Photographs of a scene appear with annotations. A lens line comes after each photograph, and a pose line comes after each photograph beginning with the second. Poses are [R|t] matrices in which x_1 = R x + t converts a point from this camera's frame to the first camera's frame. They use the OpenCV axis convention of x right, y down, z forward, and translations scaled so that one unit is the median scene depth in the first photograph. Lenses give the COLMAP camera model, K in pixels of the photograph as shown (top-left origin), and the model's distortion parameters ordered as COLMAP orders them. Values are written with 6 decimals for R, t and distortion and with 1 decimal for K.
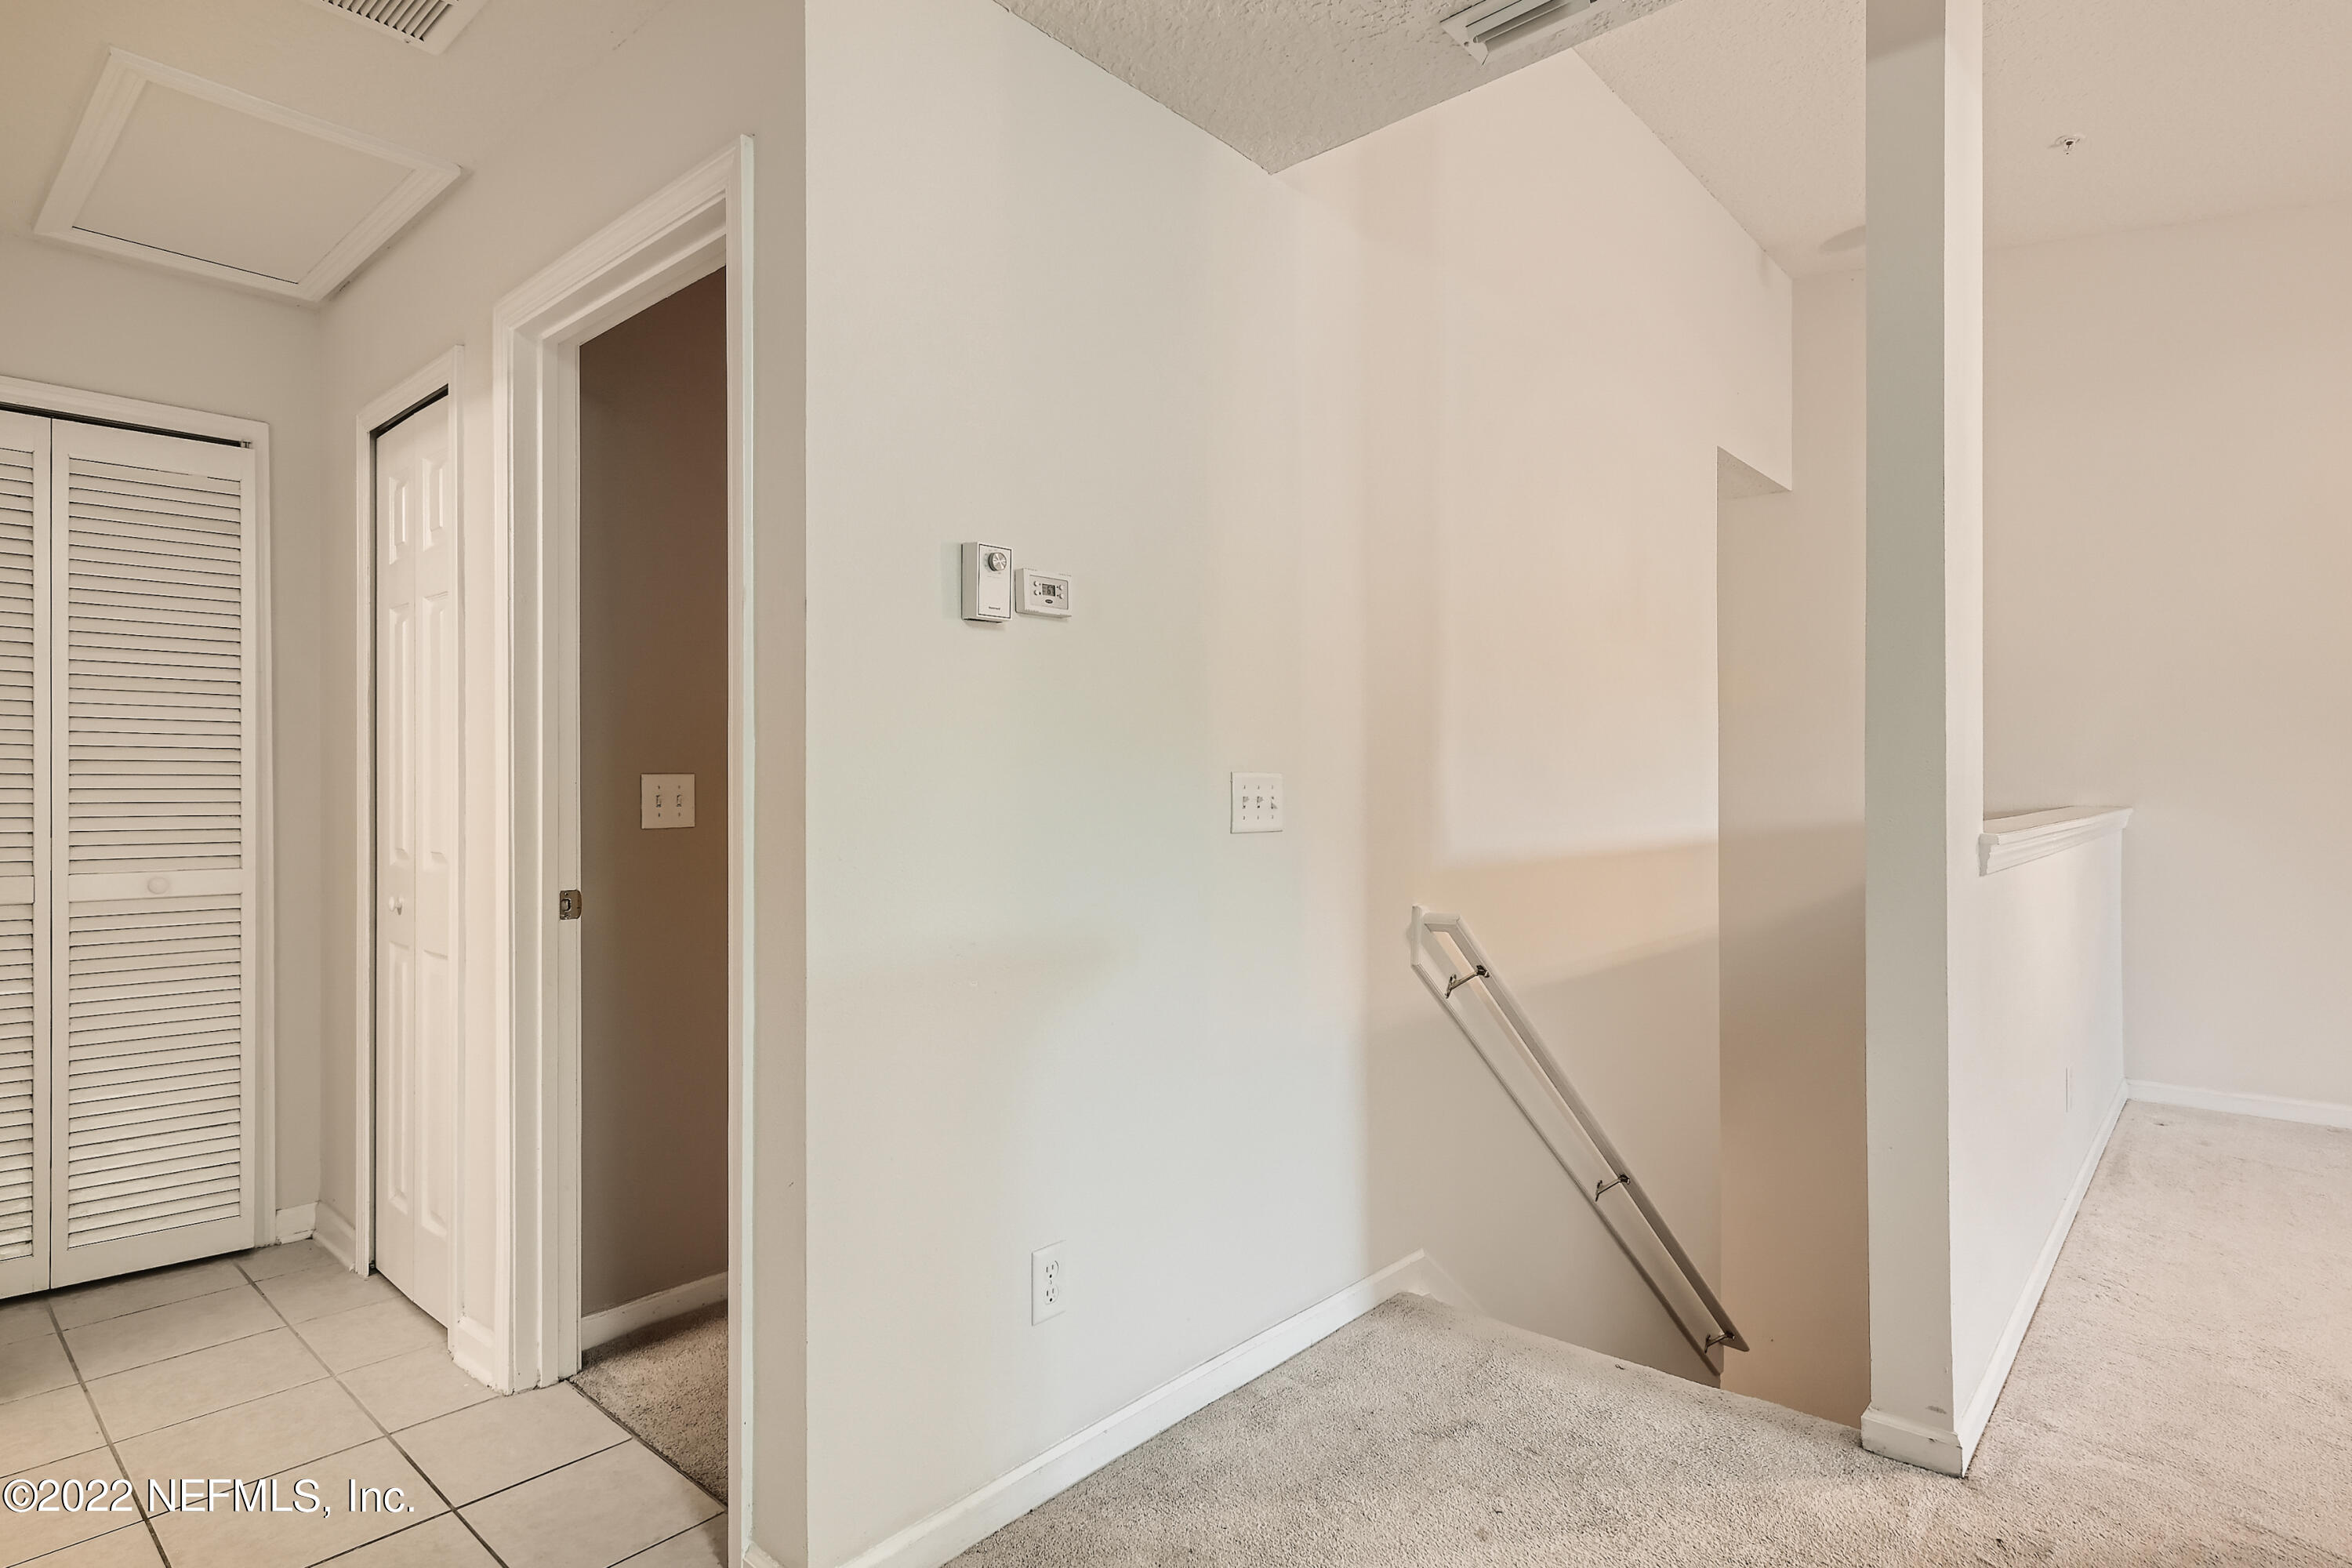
lens RADIAL K [[1229.8, 0, 1173.0], [0, 1229.8, 774.9], [0, 0, 1]] dist [0.002727, -0.000081]
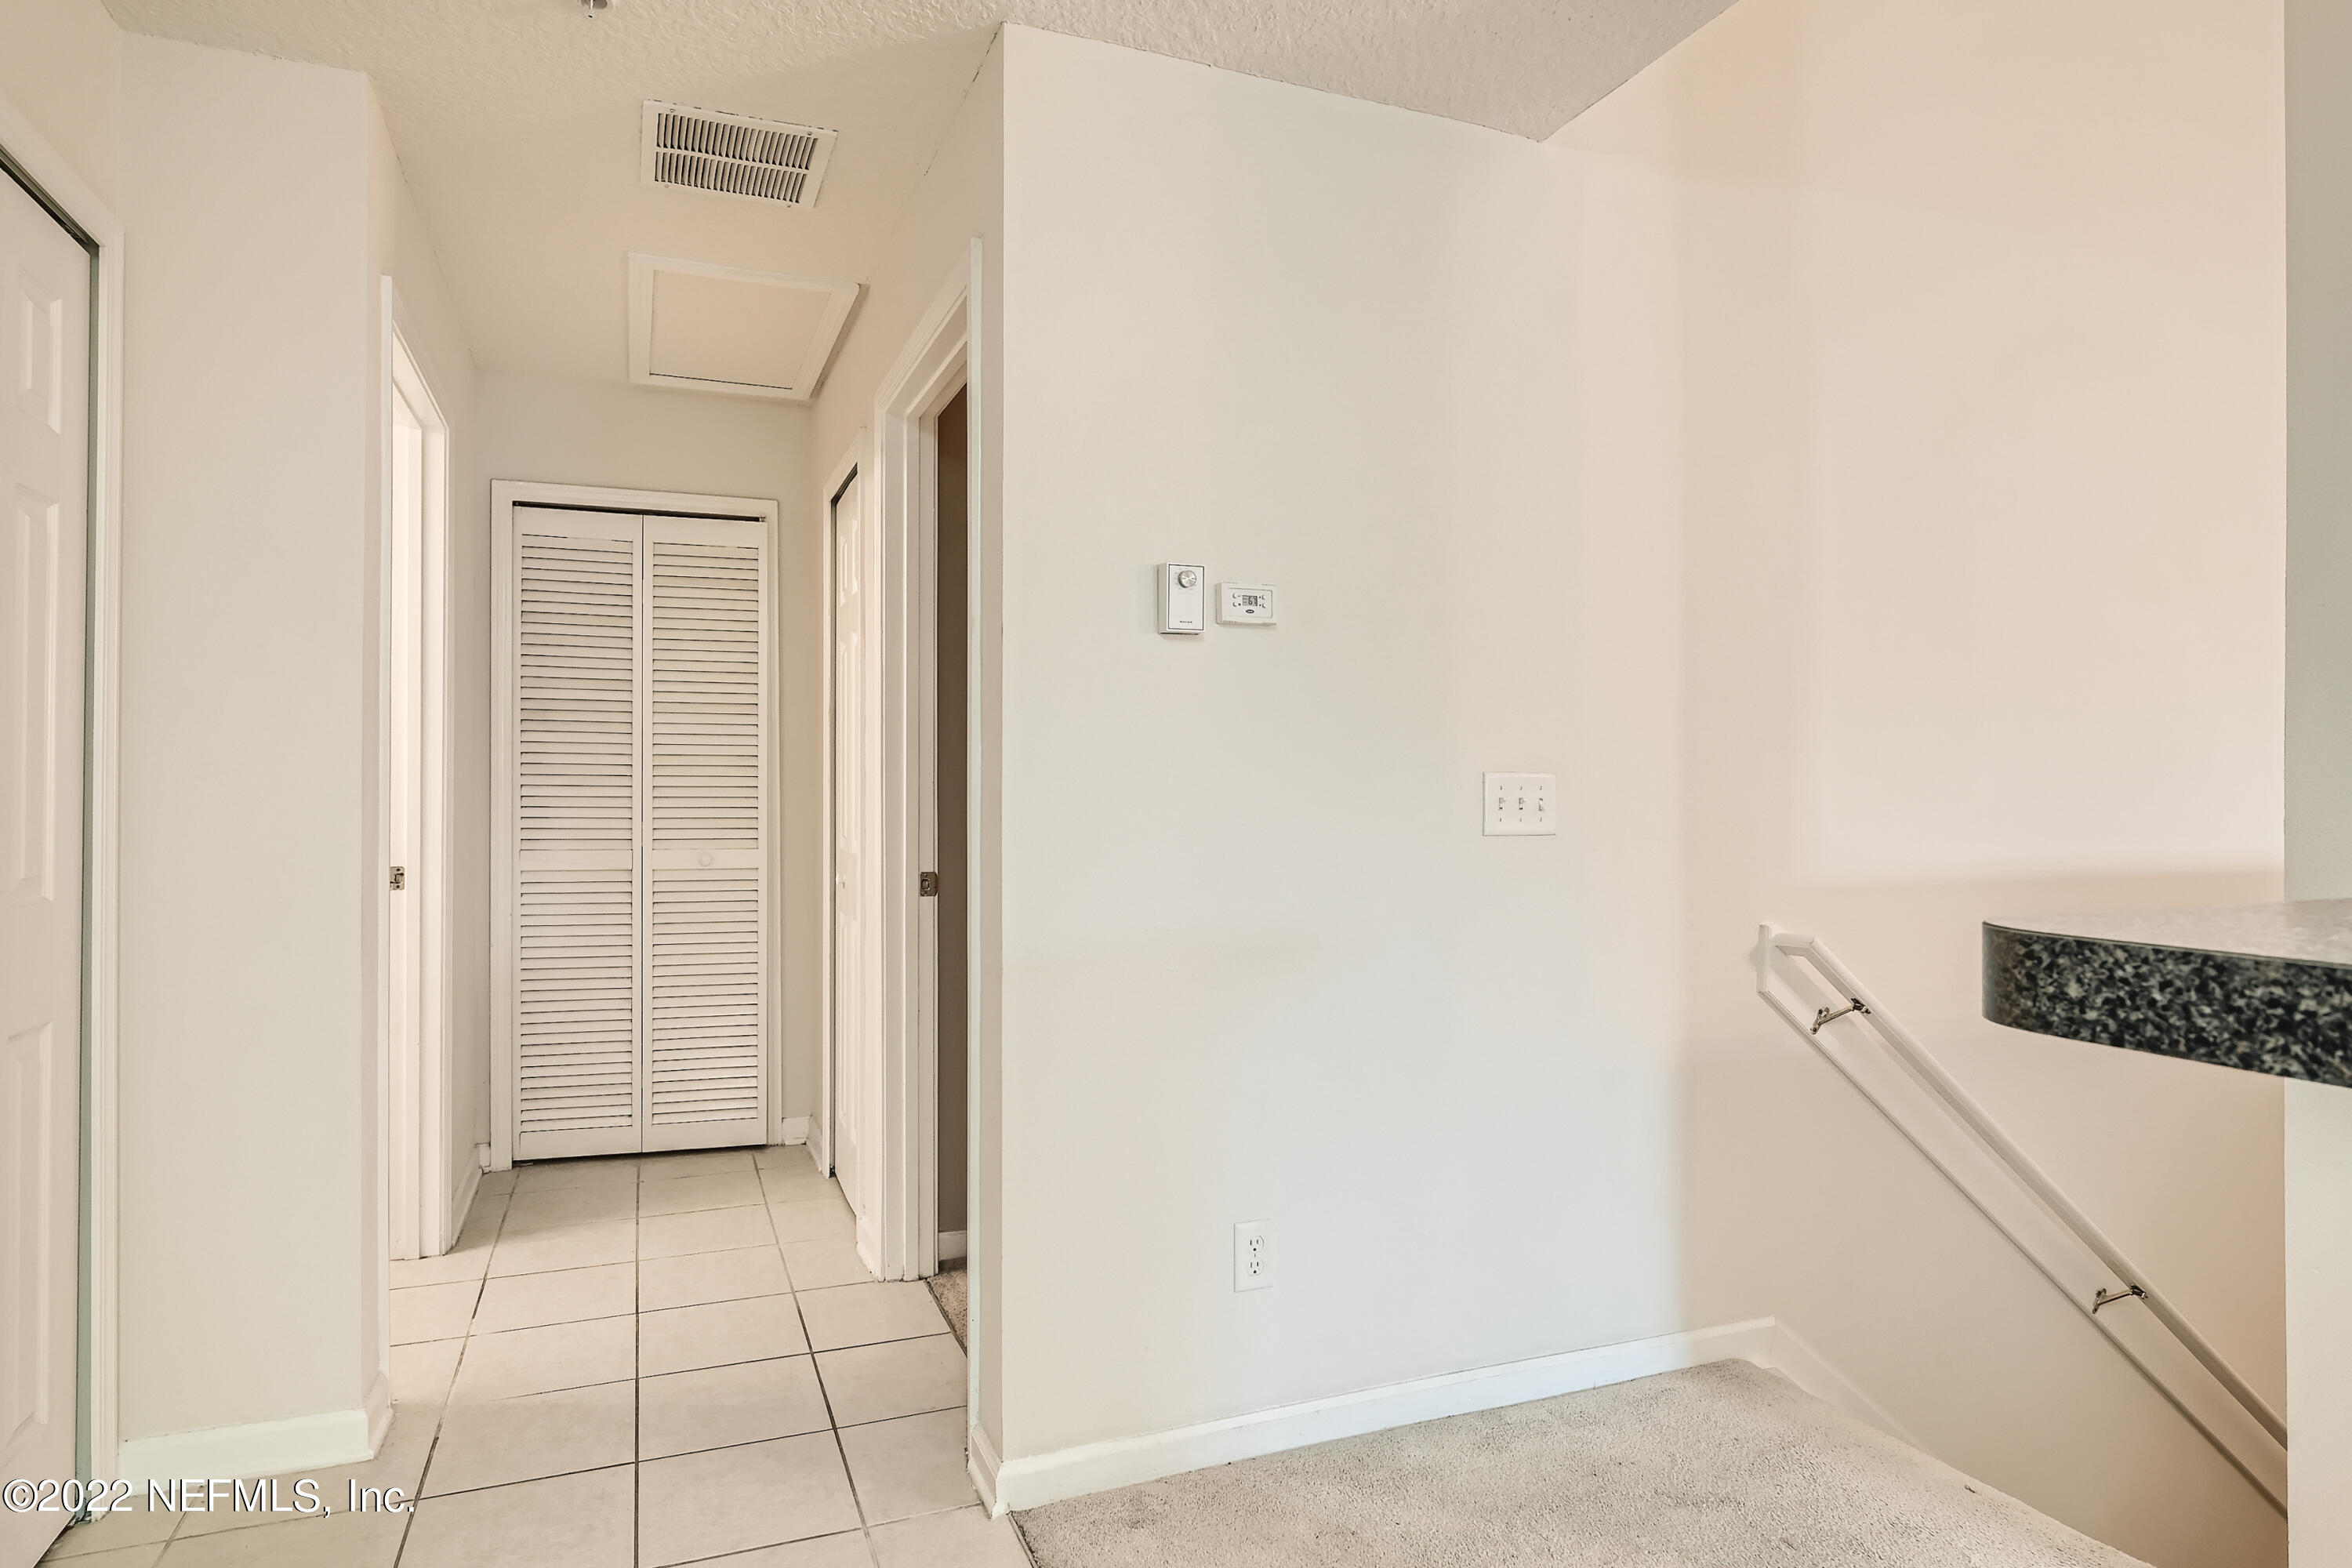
lens RADIAL K [[1322.1, 0, 1173.1], [0, 1322.1, 773.8], [0, 0, 1]] dist [-0.009367, -0.000189]
pose [[0.889504, -0.001547, -0.456925, 0.280135], [0.000832, 0.999998, -0.001767, 0.000583], [0.456927, 0.001192, 0.889503, -0.032051]]
